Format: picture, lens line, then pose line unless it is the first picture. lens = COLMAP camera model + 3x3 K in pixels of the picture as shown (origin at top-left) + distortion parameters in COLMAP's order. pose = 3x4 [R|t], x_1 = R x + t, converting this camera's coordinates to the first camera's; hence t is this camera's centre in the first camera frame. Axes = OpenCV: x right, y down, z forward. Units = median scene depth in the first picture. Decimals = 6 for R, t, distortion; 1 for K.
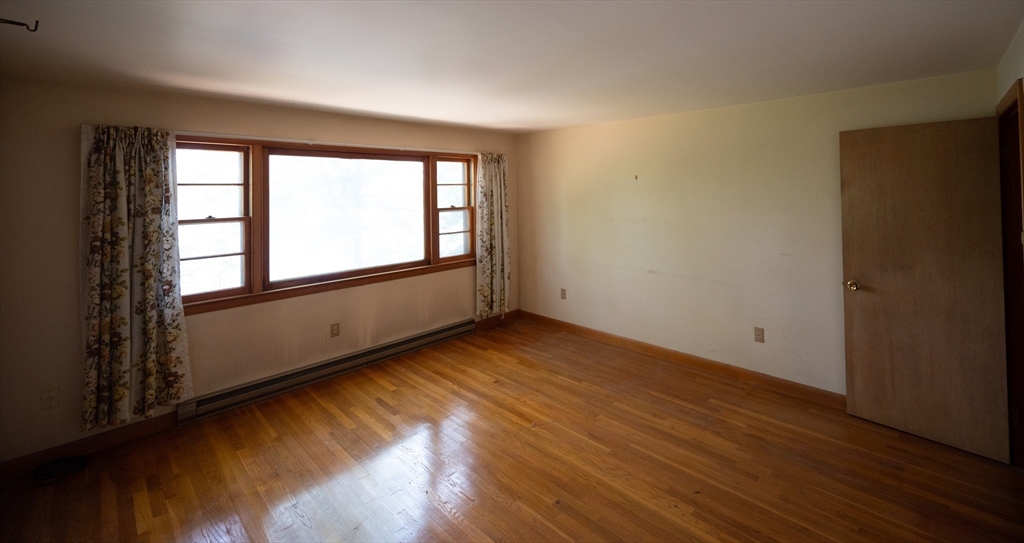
lens RADIAL K [[407.1, 0, 582.2], [0, 407.1, 272.8], [0, 0, 1]] dist [-0.000901, -0.000057]
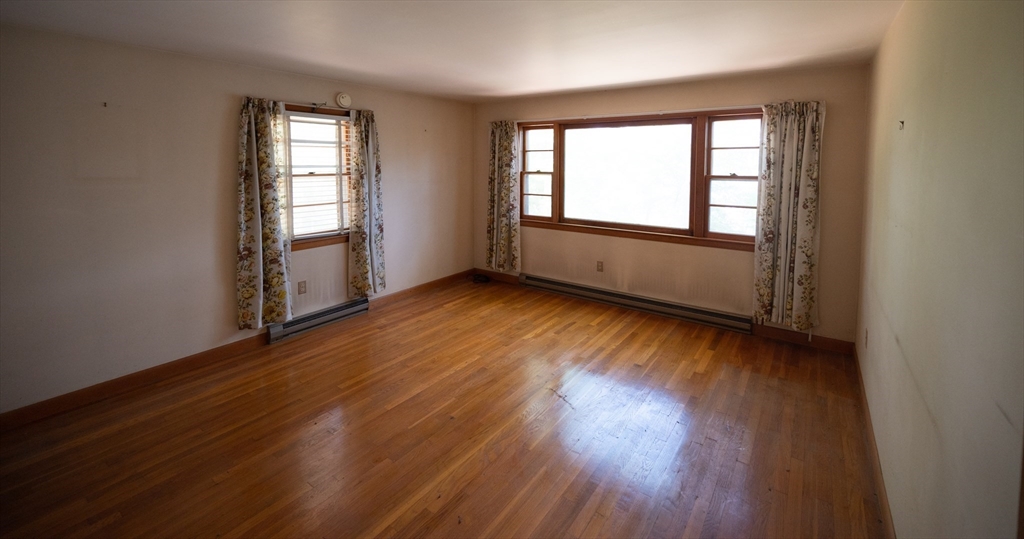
lens RADIAL K [[408.5, 0, 512.0], [0, 408.5, 269.5], [0, 0, 1]] dist [-0.000221, -0.000019]
pose [[0.077169, 0.269880, -0.959797, 0.688951], [-0.200040, 0.947283, 0.250278, -0.131543], [0.976744, 0.172684, 0.127087, 0.653549]]
